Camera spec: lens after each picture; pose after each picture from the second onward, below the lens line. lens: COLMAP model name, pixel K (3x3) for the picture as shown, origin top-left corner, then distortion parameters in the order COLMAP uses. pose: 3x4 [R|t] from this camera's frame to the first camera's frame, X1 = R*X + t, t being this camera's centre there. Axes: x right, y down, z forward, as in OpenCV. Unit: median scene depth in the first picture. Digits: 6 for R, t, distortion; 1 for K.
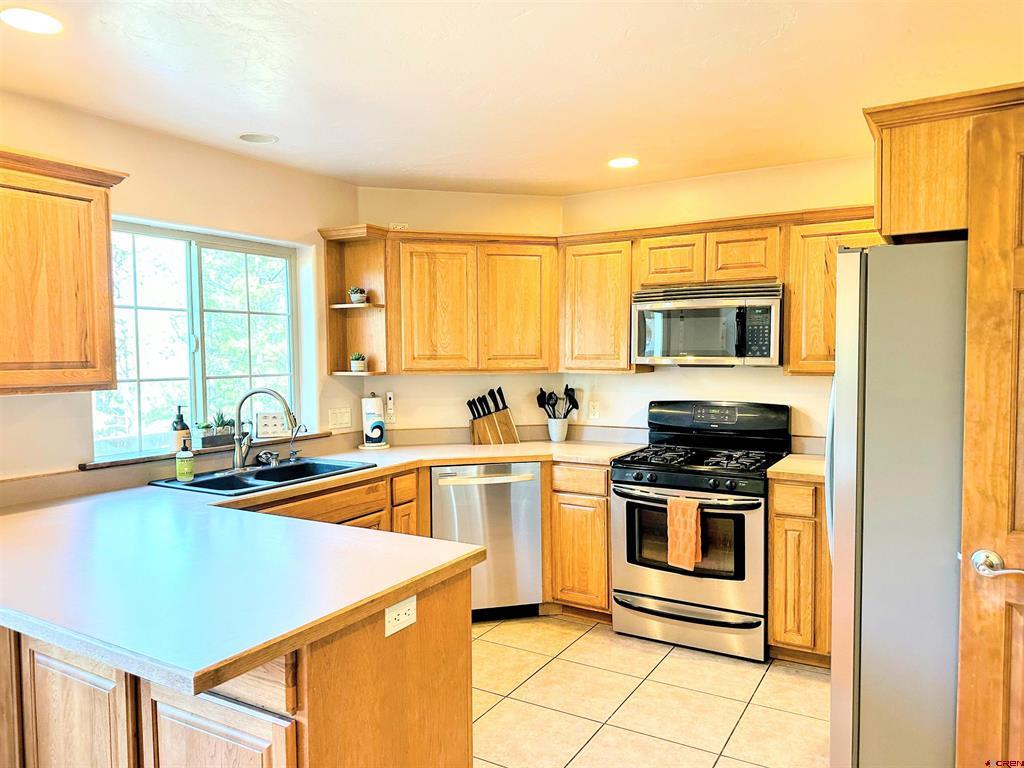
lens RADIAL K [[715.1, 0, 510.0], [0, 715.1, 382.9], [0, 0, 1]] dist [0.138859, -0.218482]
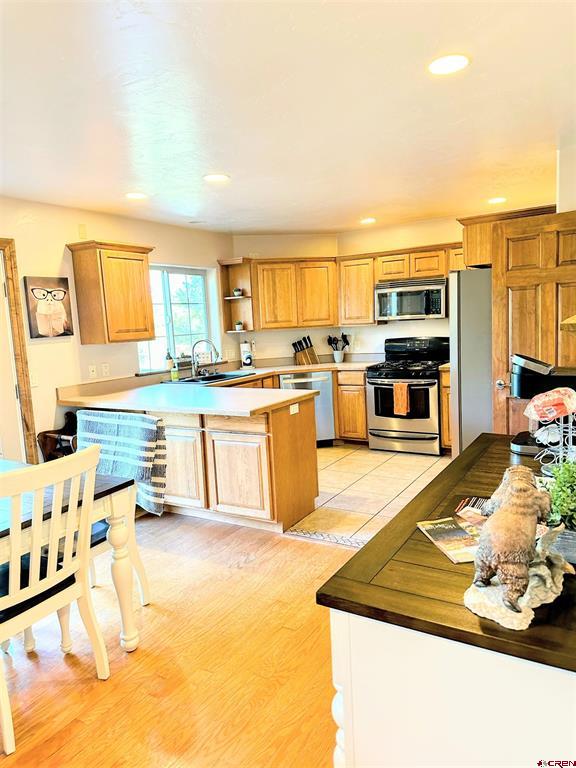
lens RADIAL K [[539.1, 0, 284.6], [0, 539.1, 380.6], [0, 0, 1]] dist [0.130001, -0.173236]
pose [[0.998999, -0.041968, -0.015453, -0.069113], [0.042983, 0.996436, 0.072581, 0.020826], [0.012352, -0.073172, 0.997243, -0.538312]]
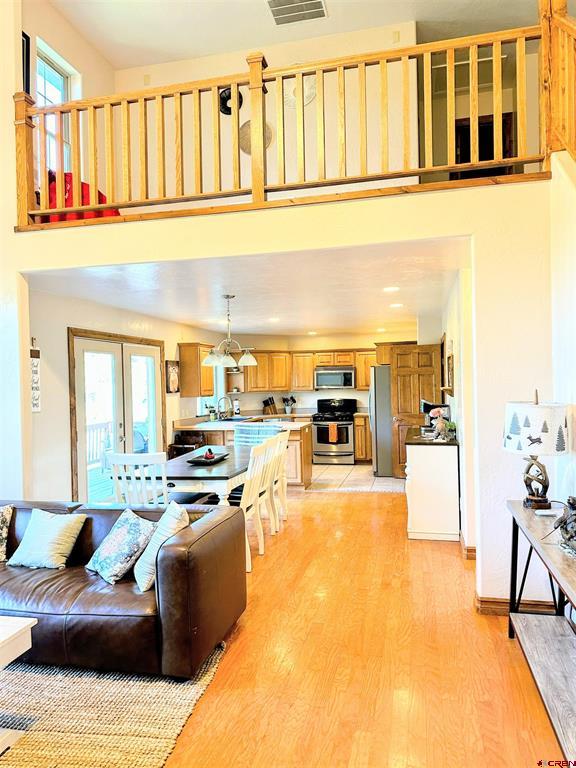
lens RADIAL K [[539.1, 0, 284.6], [0, 539.1, 380.6], [0, 0, 1]] dist [0.130001, -0.173236]
pose [[0.956331, -0.013201, 0.291987, -0.742966], [0.027963, 0.998530, -0.046442, 0.053609], [-0.290944, 0.052578, 0.955294, -1.475091]]
